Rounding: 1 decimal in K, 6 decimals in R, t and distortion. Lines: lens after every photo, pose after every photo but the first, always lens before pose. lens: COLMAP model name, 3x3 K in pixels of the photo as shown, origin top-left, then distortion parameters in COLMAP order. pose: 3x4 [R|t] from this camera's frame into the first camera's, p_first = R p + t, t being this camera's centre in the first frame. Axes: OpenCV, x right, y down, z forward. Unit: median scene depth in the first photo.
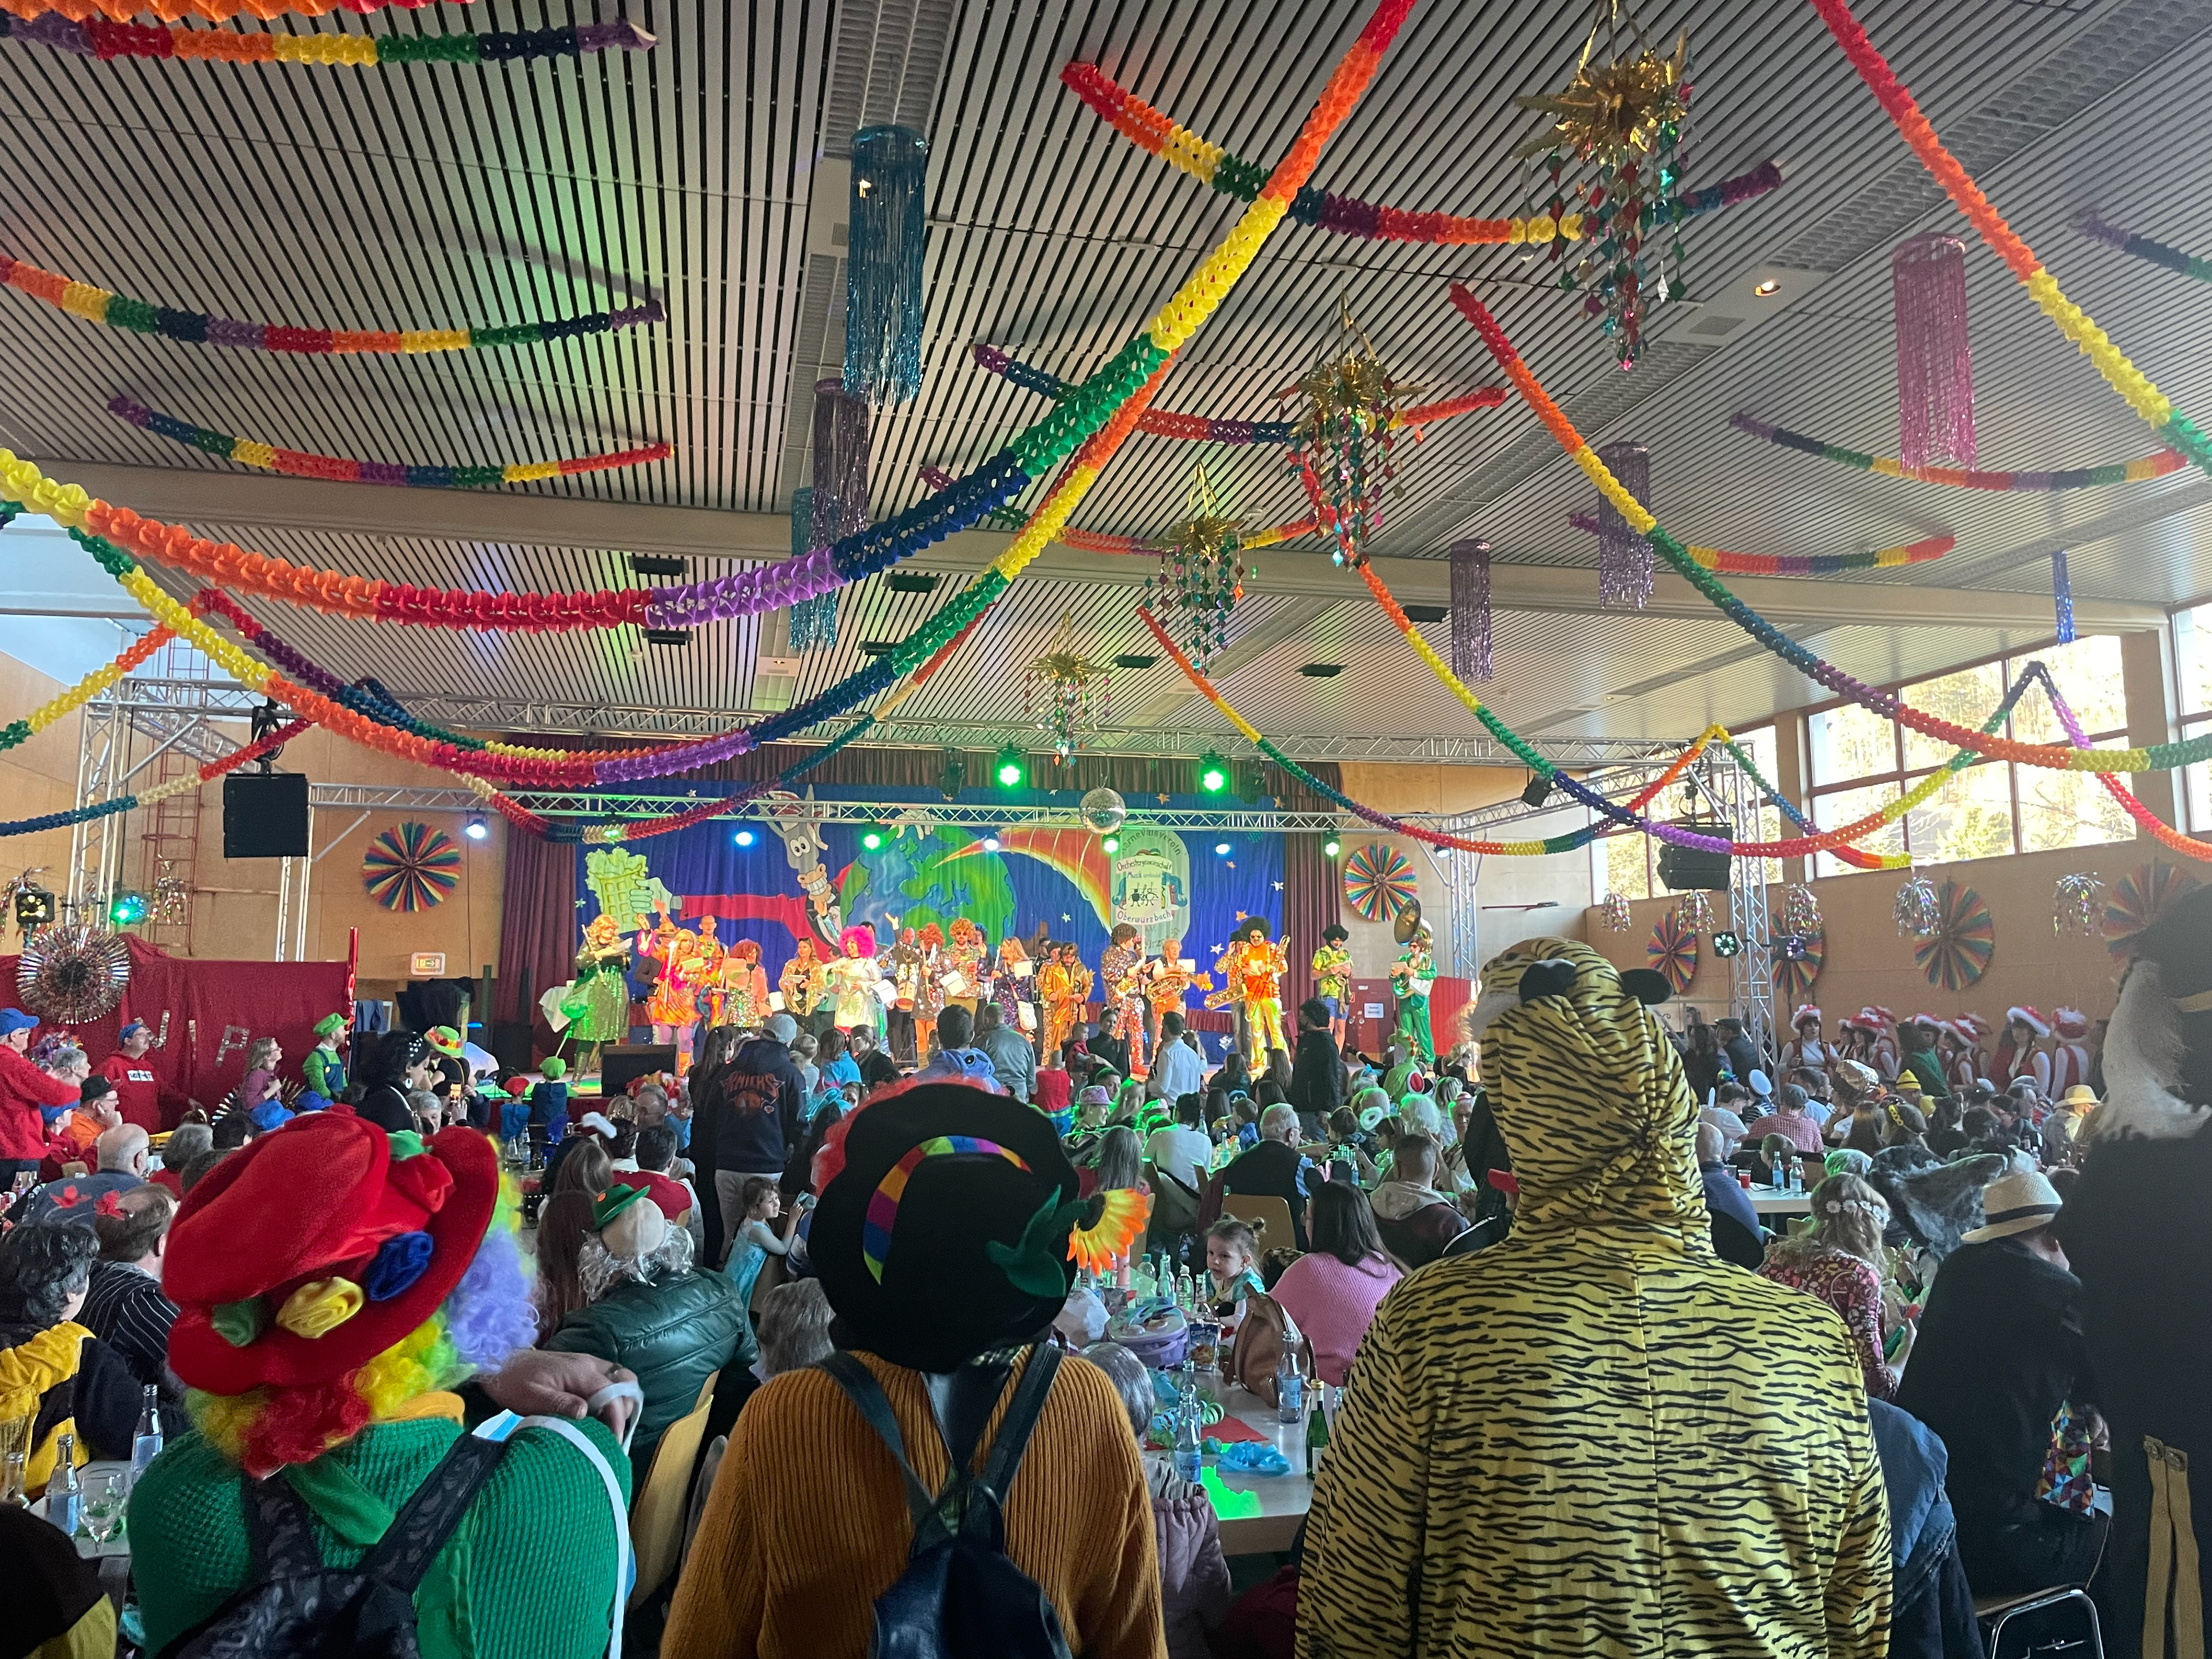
lens RADIAL K [[1698.2, 0, 1142.0], [0, 1698.2, 774.6], [0, 0, 1]] dist [0.156836, -0.353278]
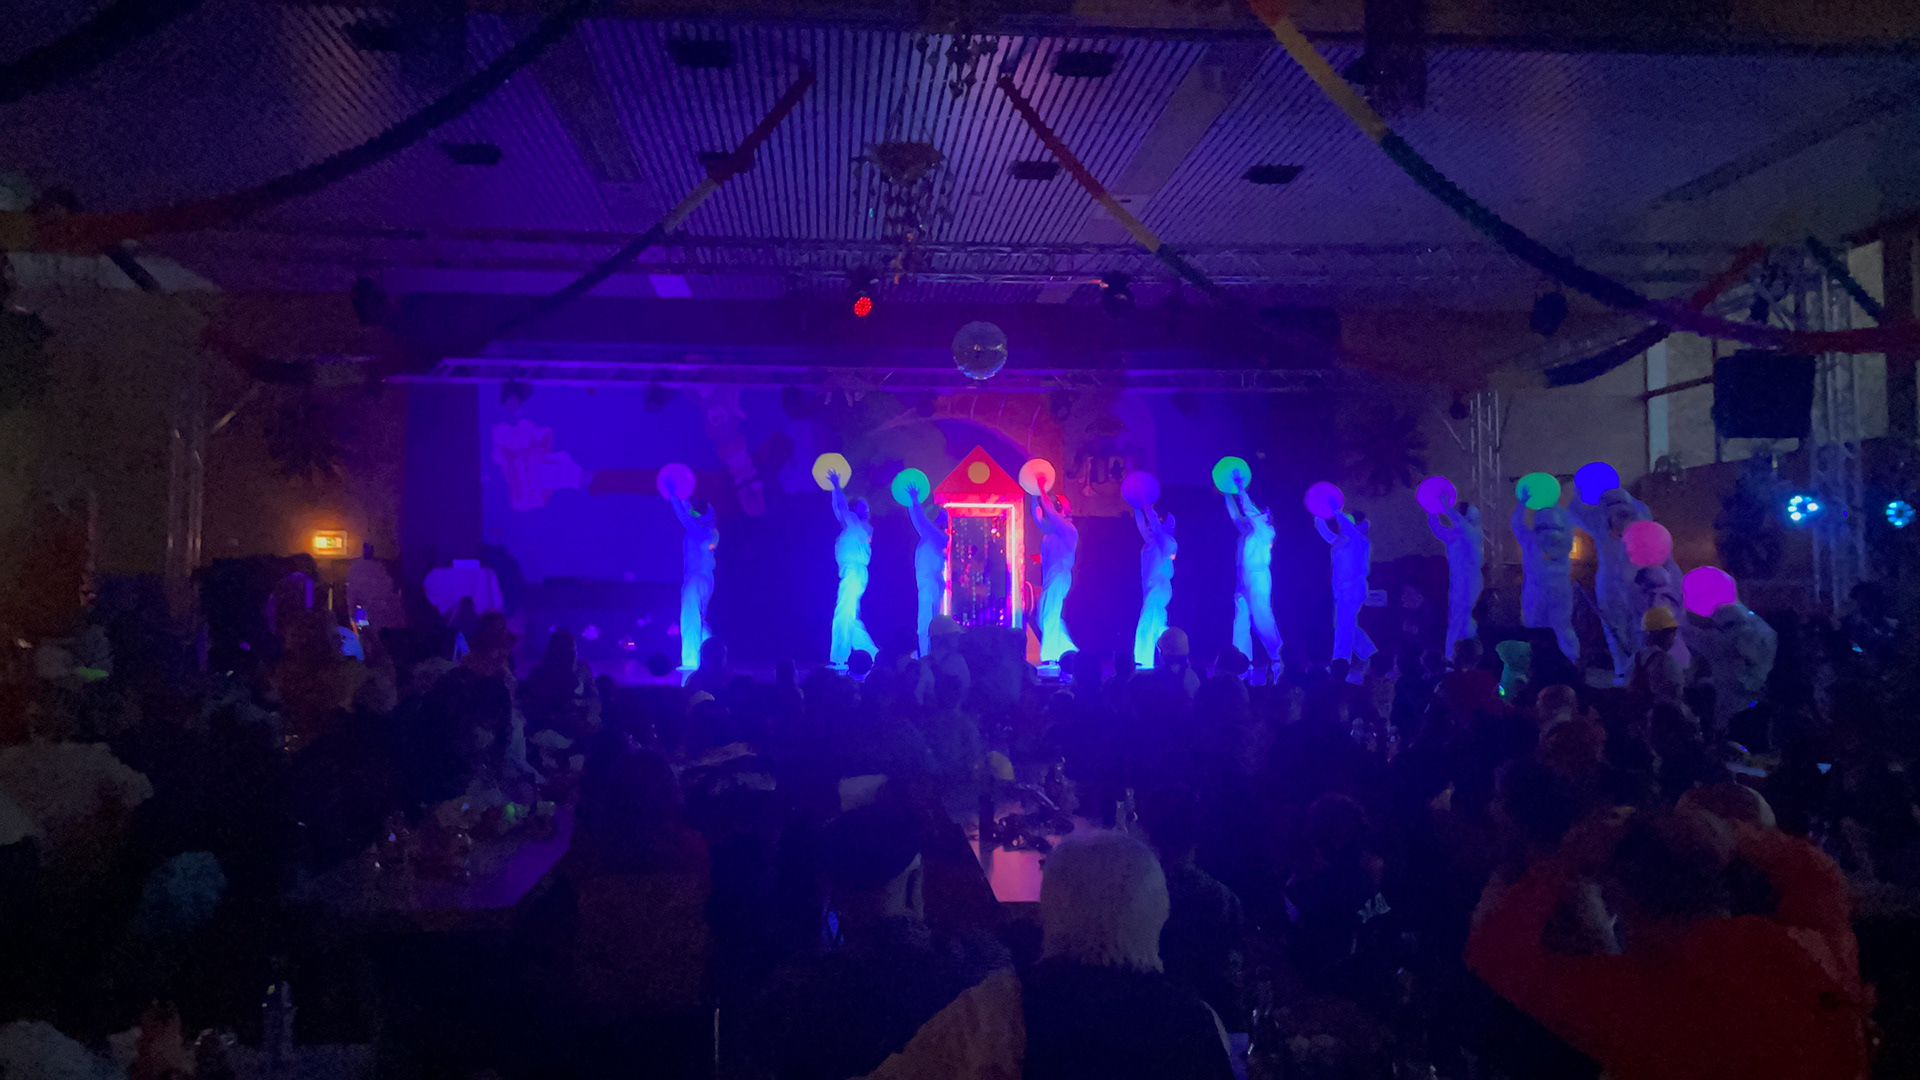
lens RADIAL K [[1634.0, 0, 960.0], [0, 1634.0, 540.0], [0, 0, 1]] dist [0.068240, -0.001557]
pose [[0.986634, -0.003211, -0.162921, 0.069530], [0.019079, 0.995205, 0.095927, 0.026954], [0.161832, -0.097754, 0.981965, 0.160678]]
